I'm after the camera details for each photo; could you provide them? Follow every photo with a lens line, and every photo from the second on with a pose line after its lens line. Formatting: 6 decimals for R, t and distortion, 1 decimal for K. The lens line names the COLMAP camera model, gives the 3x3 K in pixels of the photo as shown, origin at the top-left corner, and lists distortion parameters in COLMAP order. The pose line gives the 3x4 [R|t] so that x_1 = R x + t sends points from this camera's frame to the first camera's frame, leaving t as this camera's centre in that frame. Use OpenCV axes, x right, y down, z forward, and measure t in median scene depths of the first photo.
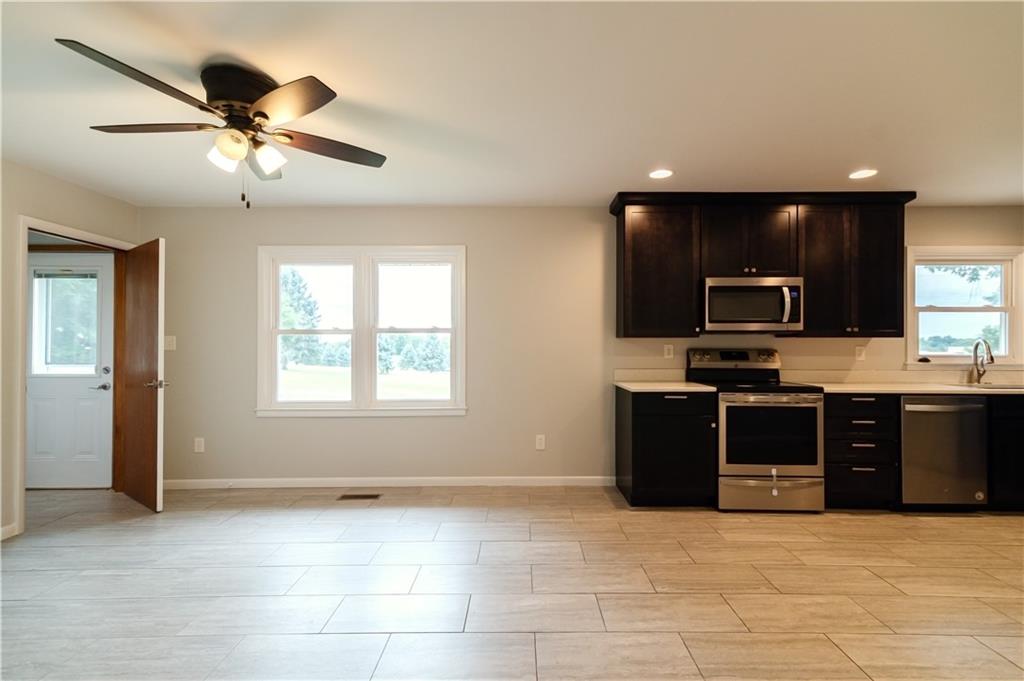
lens RADIAL K [[463.4, 0, 515.8], [0, 463.4, 348.8], [0, 0, 1]] dist [0.011182, -0.000813]
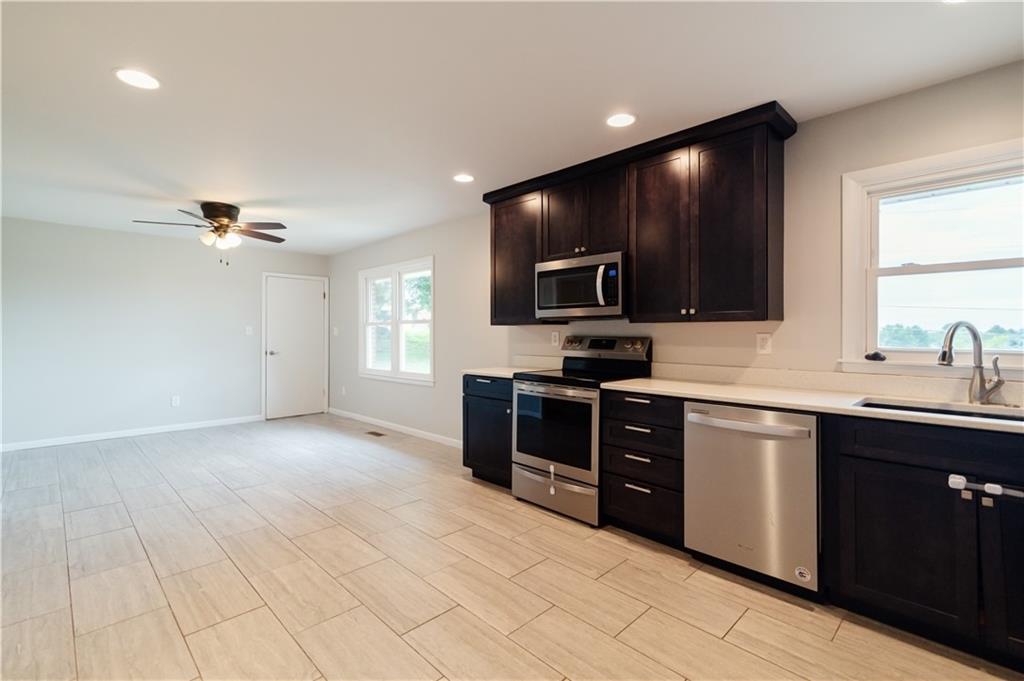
lens RADIAL K [[462.1, 0, 512.0], [0, 462.1, 340.5], [0, 0, 1]] dist [0.012212, 0.000279]
pose [[0.711054, 0.012680, -0.703023, 1.114589], [-0.004992, 0.999903, 0.012986, -0.003235], [0.703119, -0.005725, 0.711049, 0.280003]]
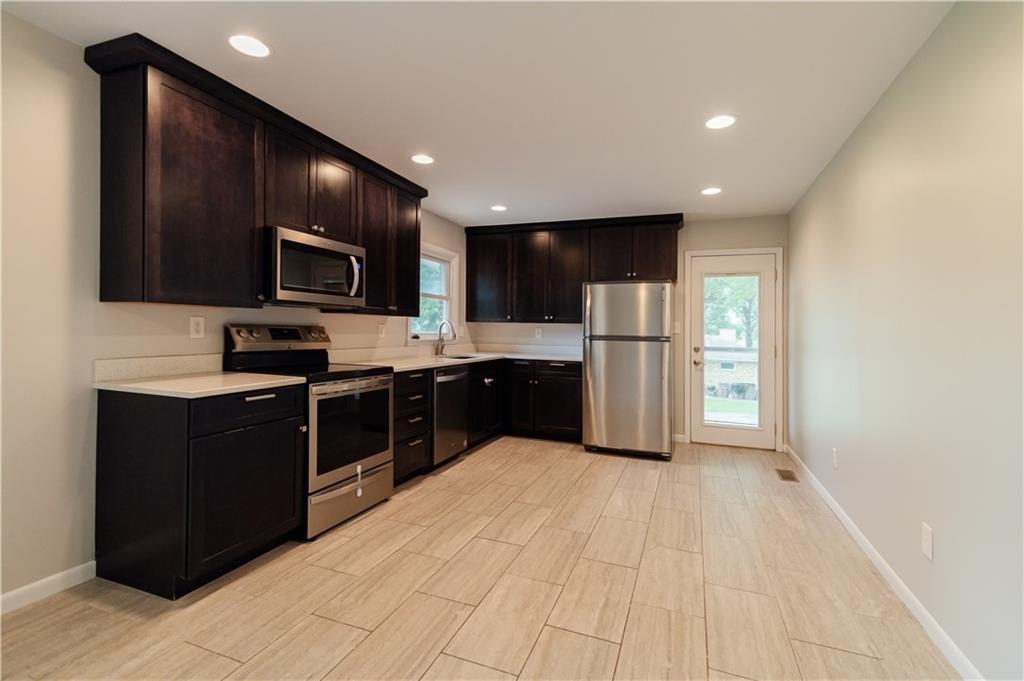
lens RADIAL K [[466.0, 0, 516.8], [0, 466.0, 333.6], [0, 0, 1]] dist [0.012443, -0.000318]
pose [[0.345736, -0.002222, 0.938329, -0.150210], [-0.014583, 0.999864, 0.007741, 0.002655], [-0.938218, -0.016360, 0.345657, 0.419644]]
